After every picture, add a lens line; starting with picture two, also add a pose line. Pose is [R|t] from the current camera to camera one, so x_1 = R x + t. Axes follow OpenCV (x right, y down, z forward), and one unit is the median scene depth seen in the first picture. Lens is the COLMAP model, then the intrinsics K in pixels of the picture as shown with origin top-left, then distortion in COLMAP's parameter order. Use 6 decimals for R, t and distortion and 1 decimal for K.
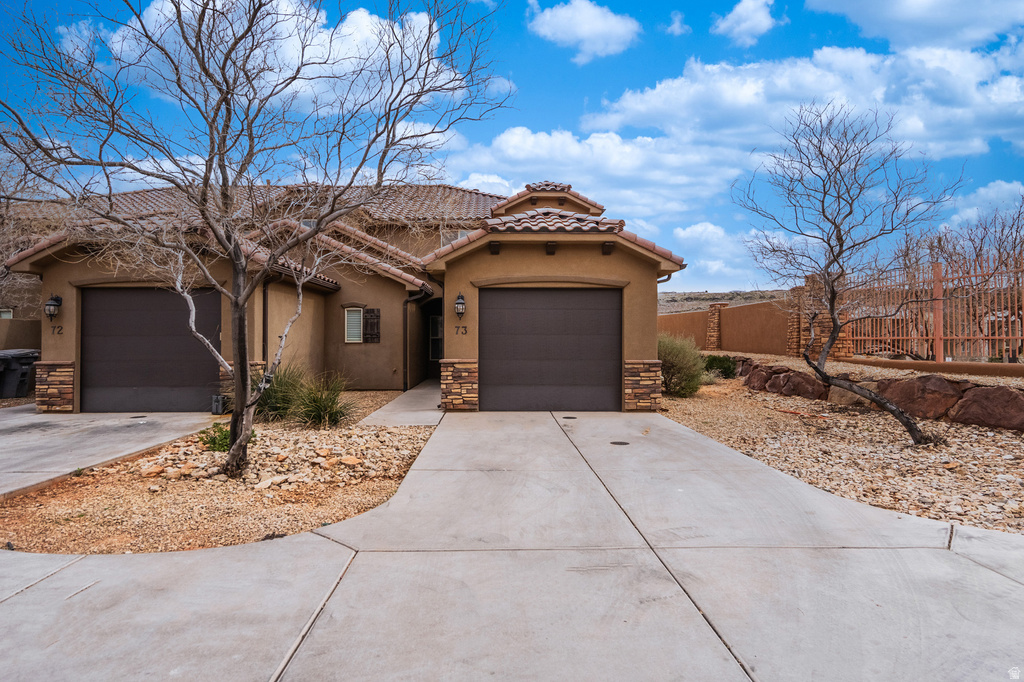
lens RADIAL K [[534.2, 0, 510.1], [0, 534.2, 338.5], [0, 0, 1]] dist [0.005027, 0.001629]
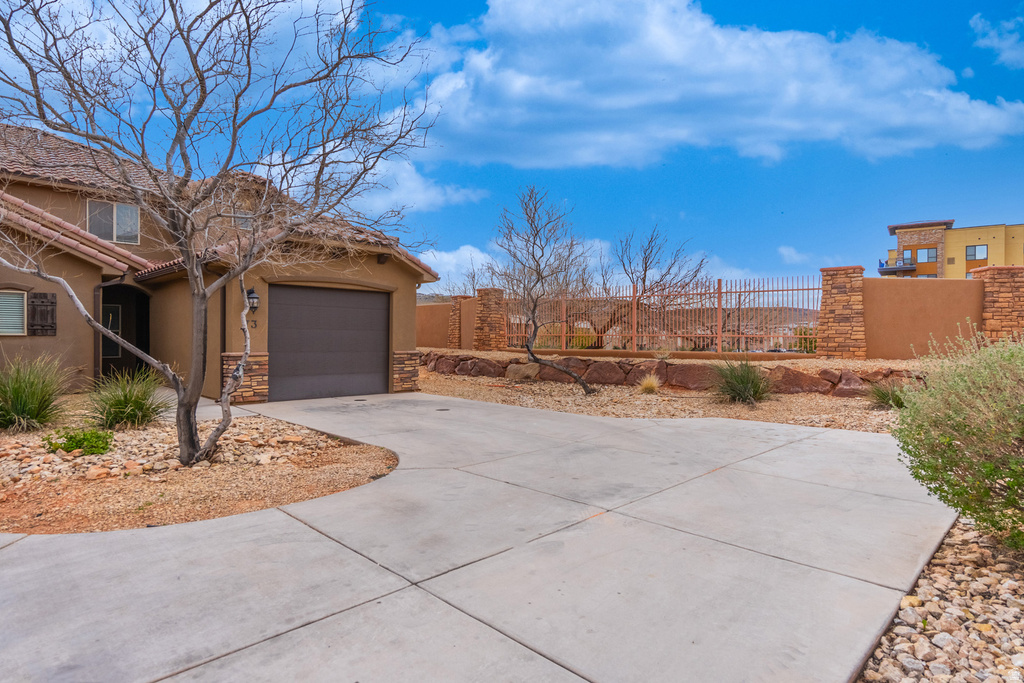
lens RADIAL K [[534.2, 0, 512.7], [0, 534.2, 340.1], [0, 0, 1]] dist [0.005027, 0.001629]
pose [[0.729316, 0.001449, 0.684175, -0.426163], [-0.007982, 0.999948, 0.006391, 0.005080], [-0.684130, -0.010123, 0.729289, -0.083264]]
